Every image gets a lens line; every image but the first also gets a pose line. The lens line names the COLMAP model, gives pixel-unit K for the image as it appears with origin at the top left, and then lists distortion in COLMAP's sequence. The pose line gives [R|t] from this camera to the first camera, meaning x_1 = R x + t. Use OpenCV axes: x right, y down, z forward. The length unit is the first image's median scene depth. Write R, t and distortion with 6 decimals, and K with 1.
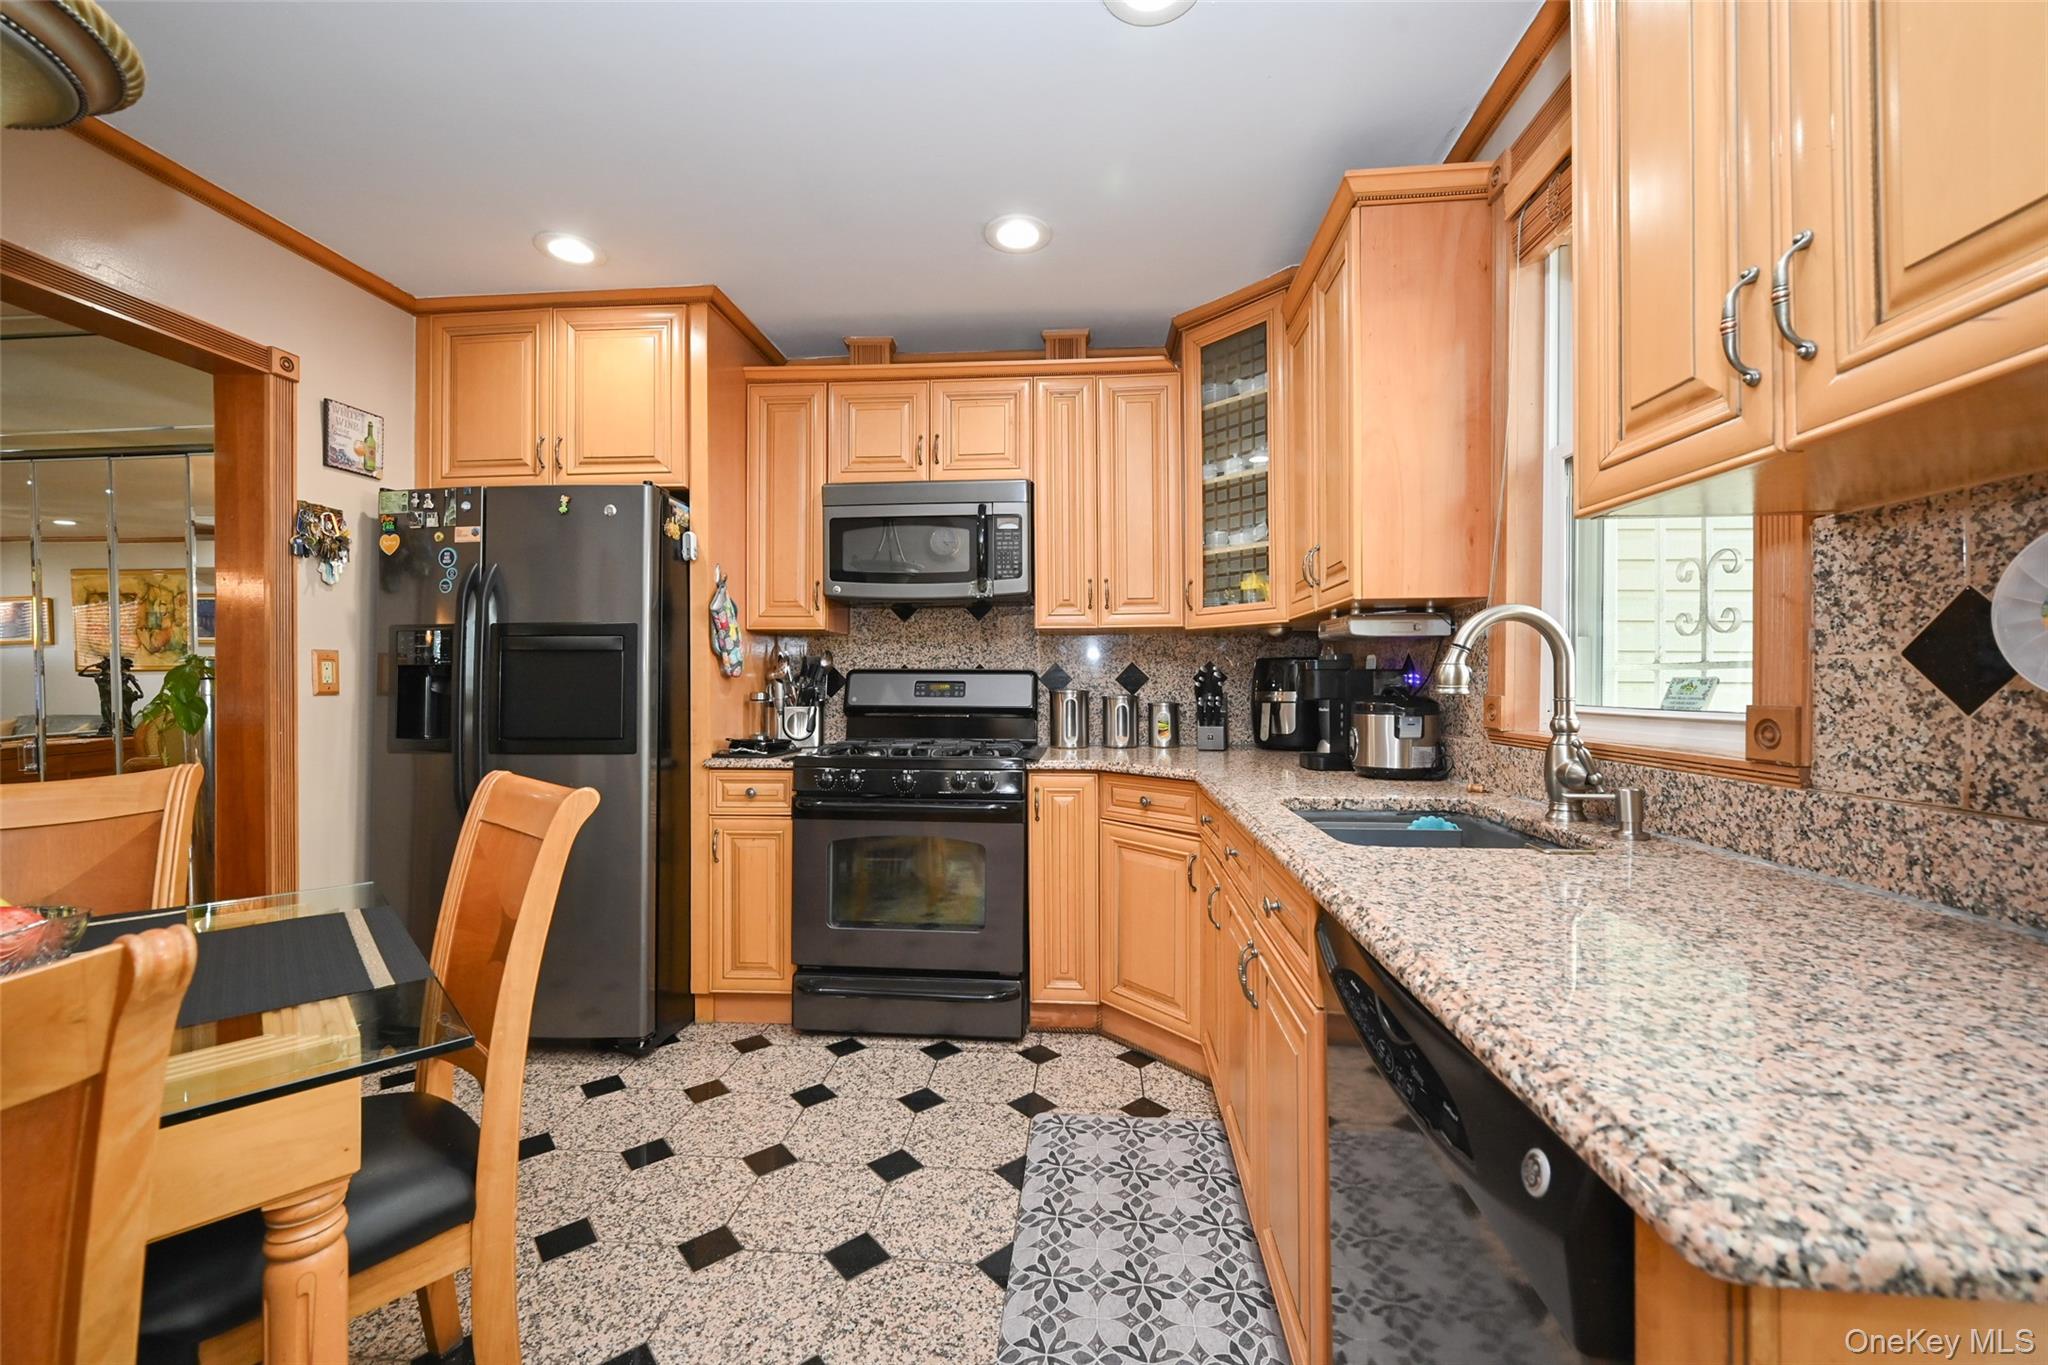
lens RADIAL K [[807.5, 0, 1024.0], [0, 807.5, 682.5], [0, 0, 1]] dist [-0.000603, -0.000346]
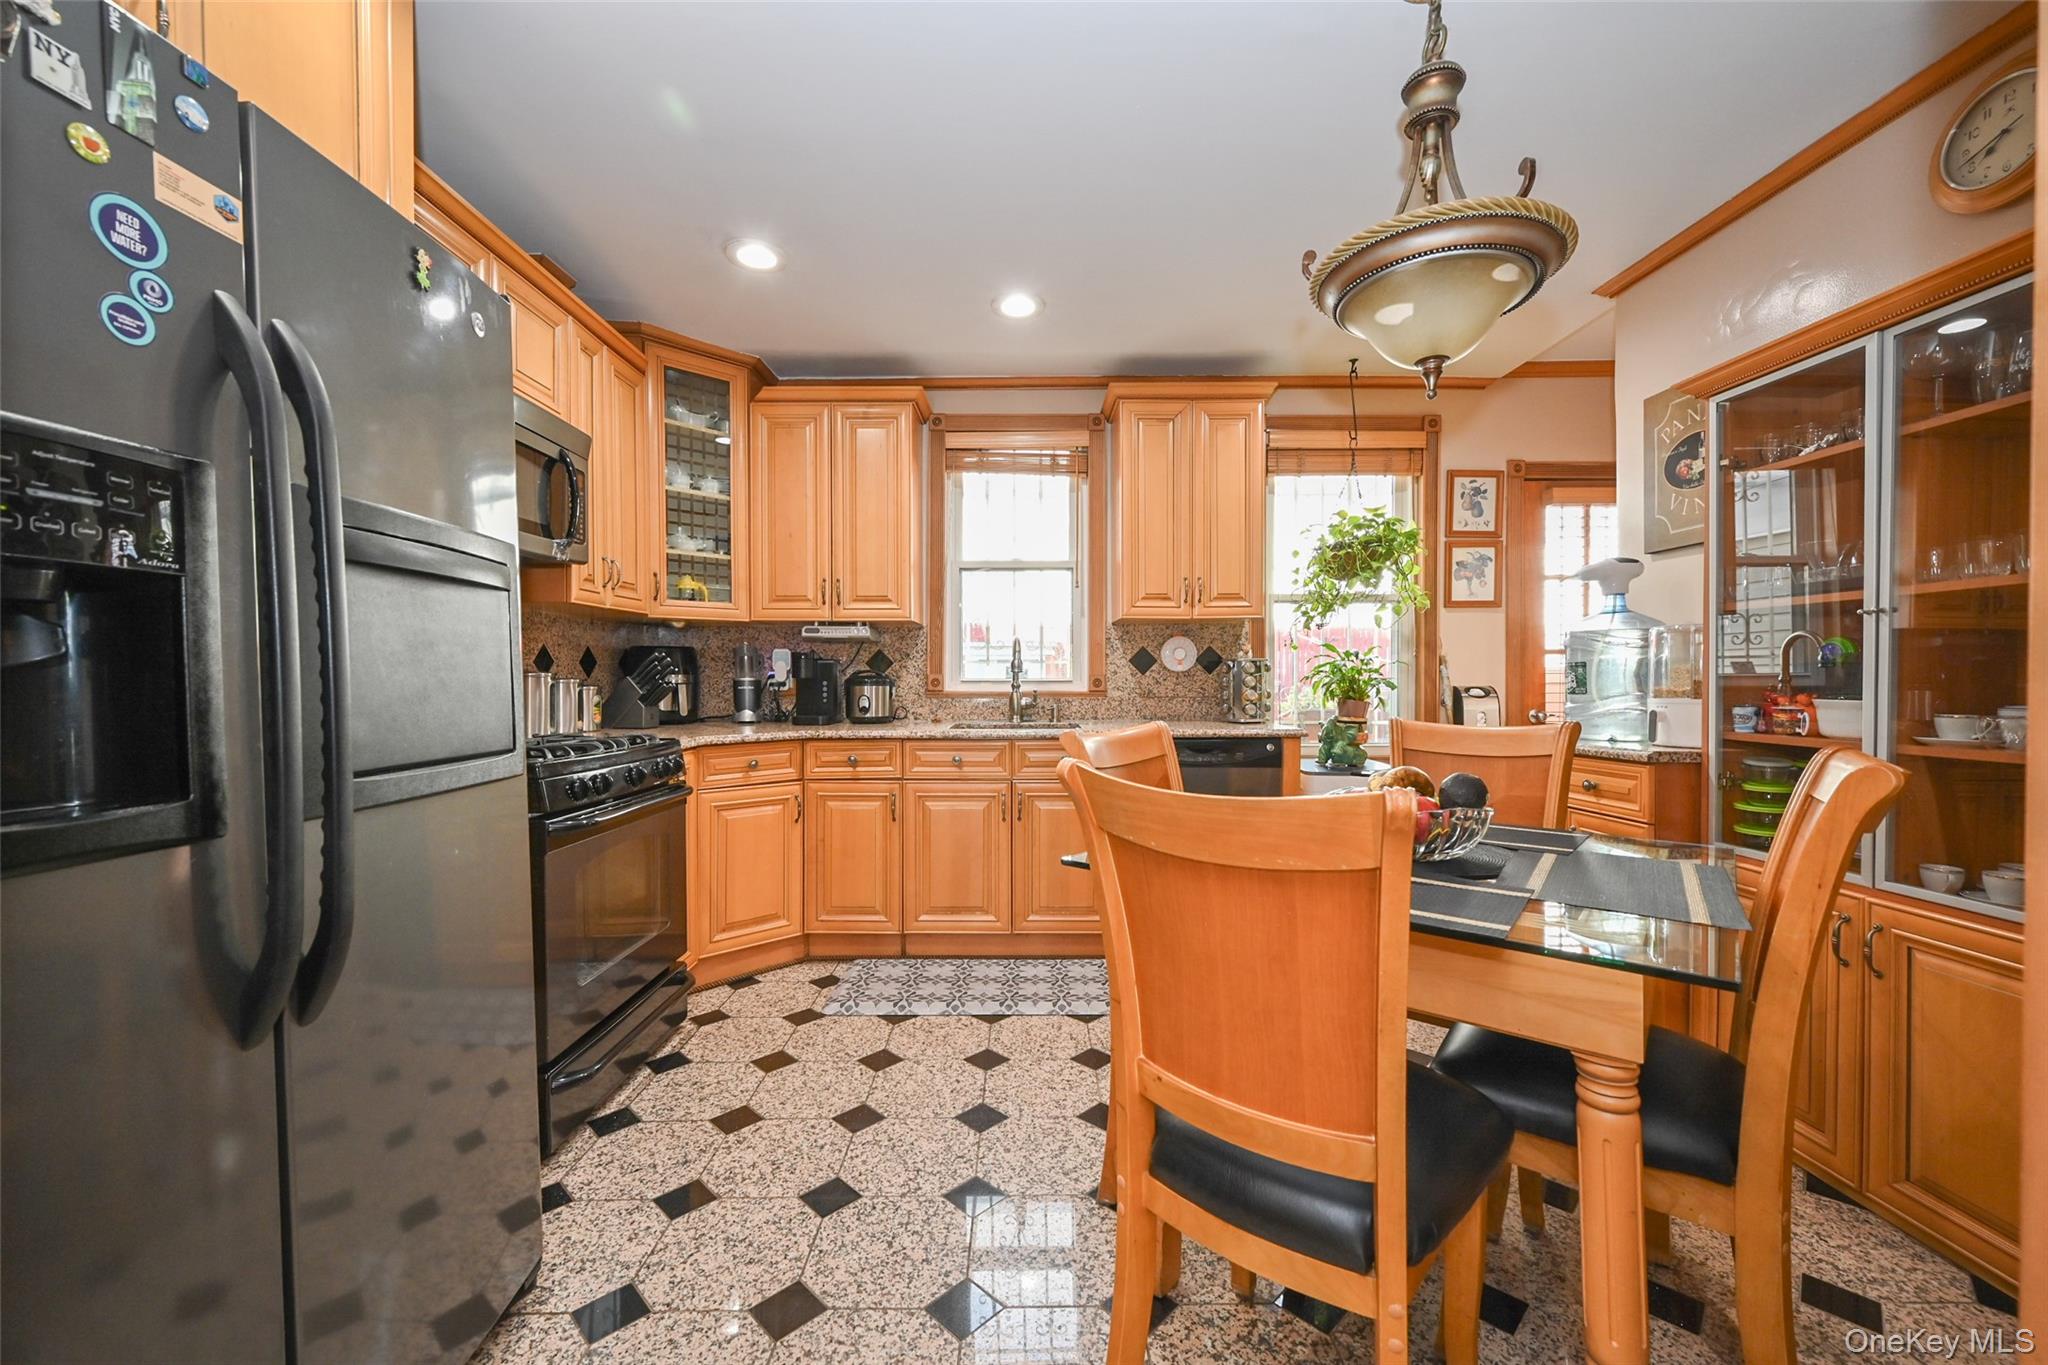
lens RADIAL K [[807.5, 0, 1024.0], [0, 807.5, 682.5], [0, 0, 1]] dist [-0.000603, -0.000346]
pose [[-0.085136, -0.004137, 0.996361, -1.079241], [0.001121, 0.999990, 0.004248, 0.020584], [-0.996369, 0.001479, -0.085130, 0.693076]]
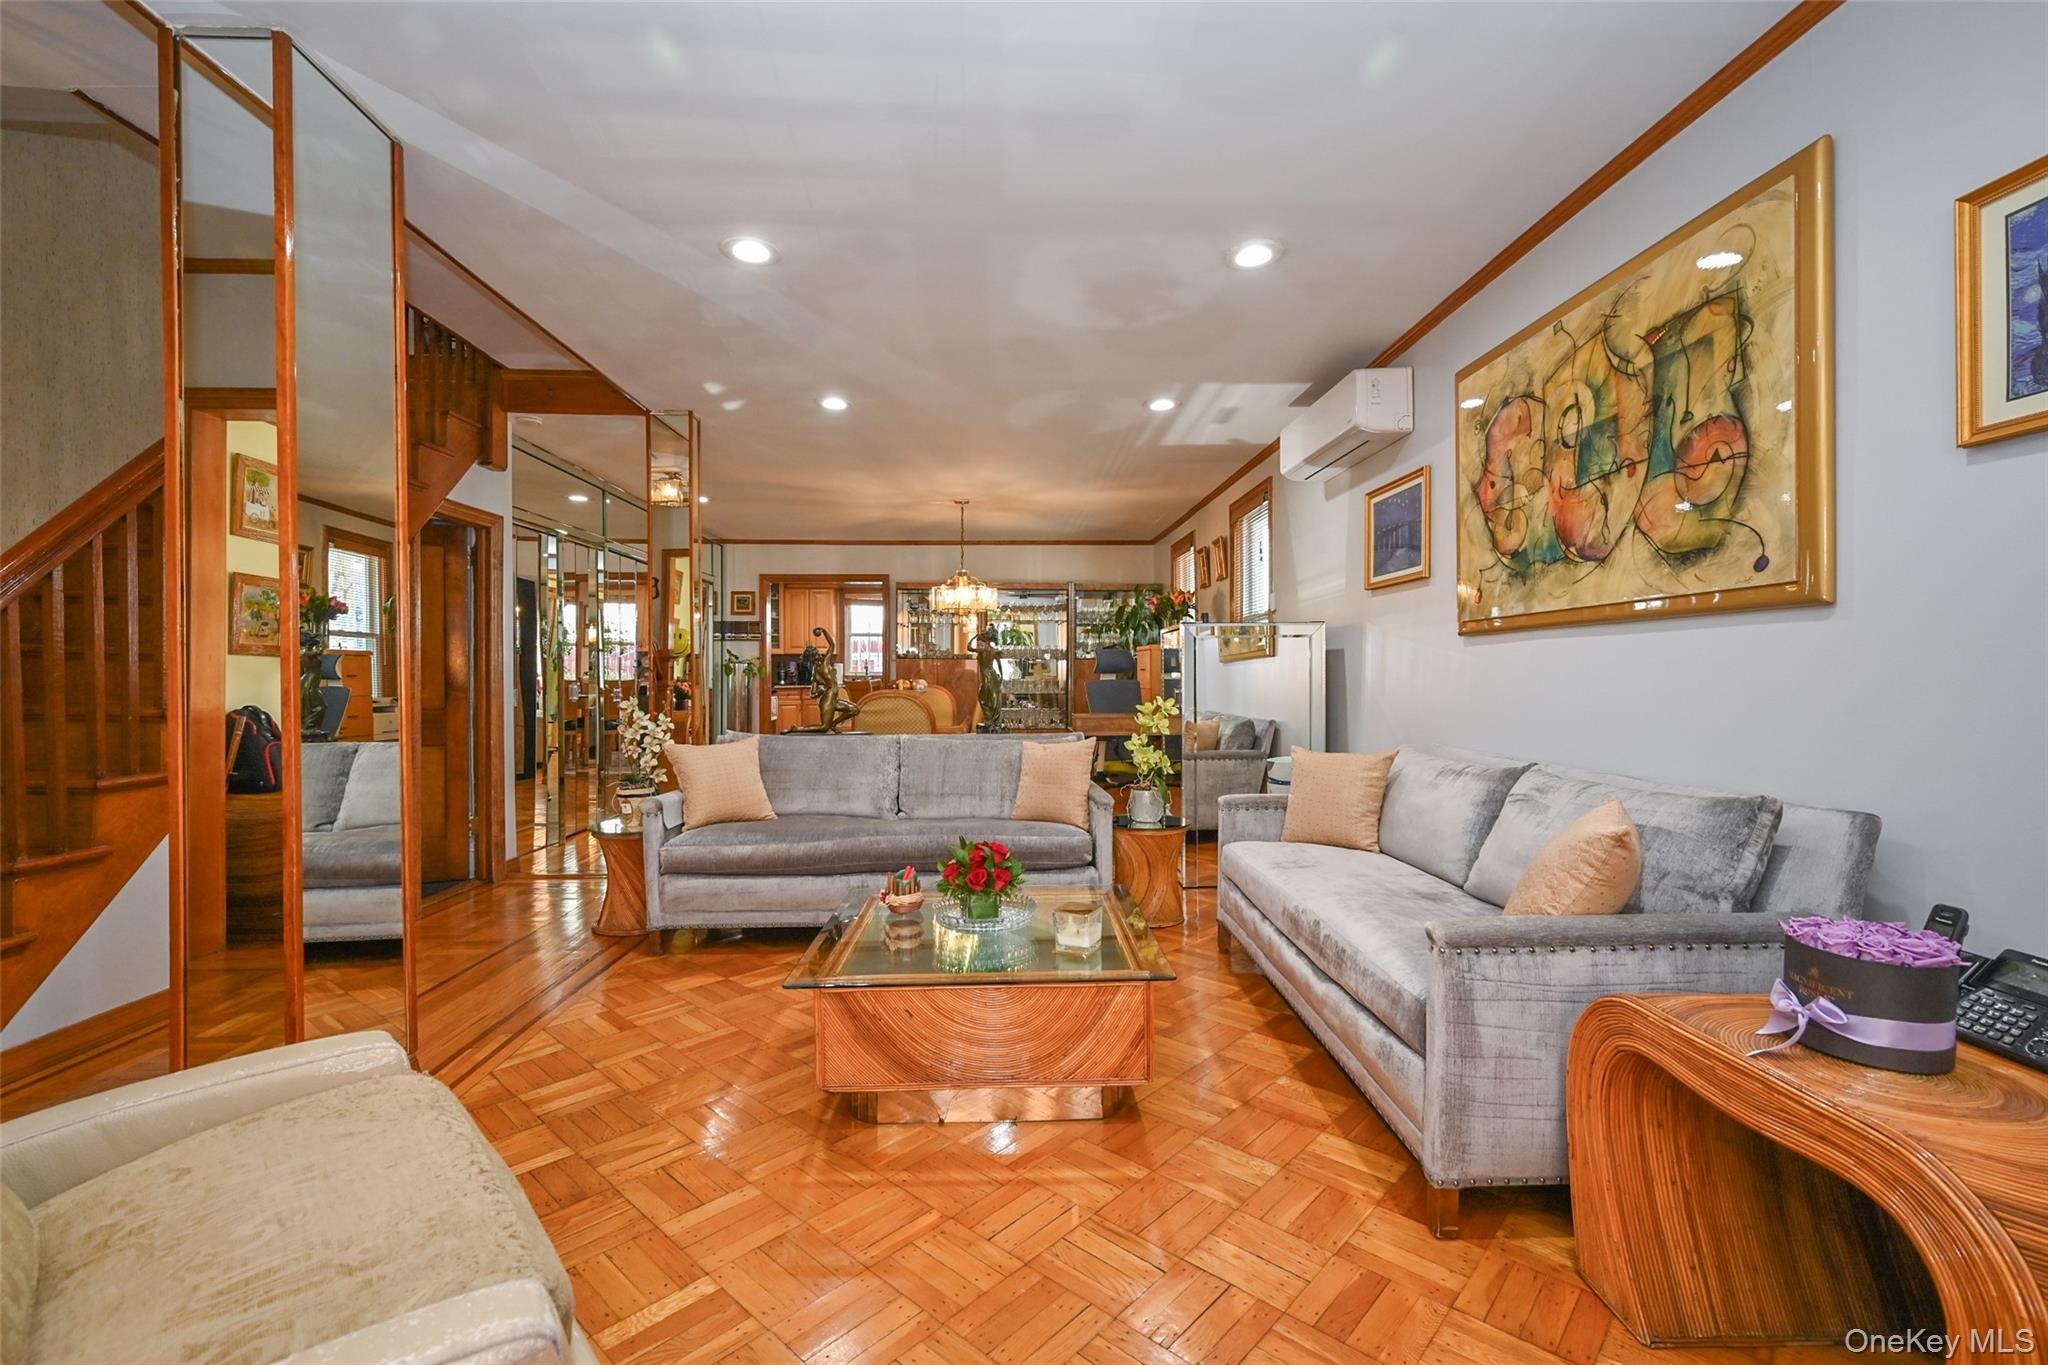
lens RADIAL K [[869.6, 0, 1020.7], [0, 869.6, 674.5], [0, 0, 1]] dist [0.008415, 0.000344]
pose [[-0.128169, 0.000384, 0.991752, -4.731591], [0.000939, 1.000000, -0.000265, 0.039177], [-0.991752, 0.000898, -0.128170, 0.344437]]
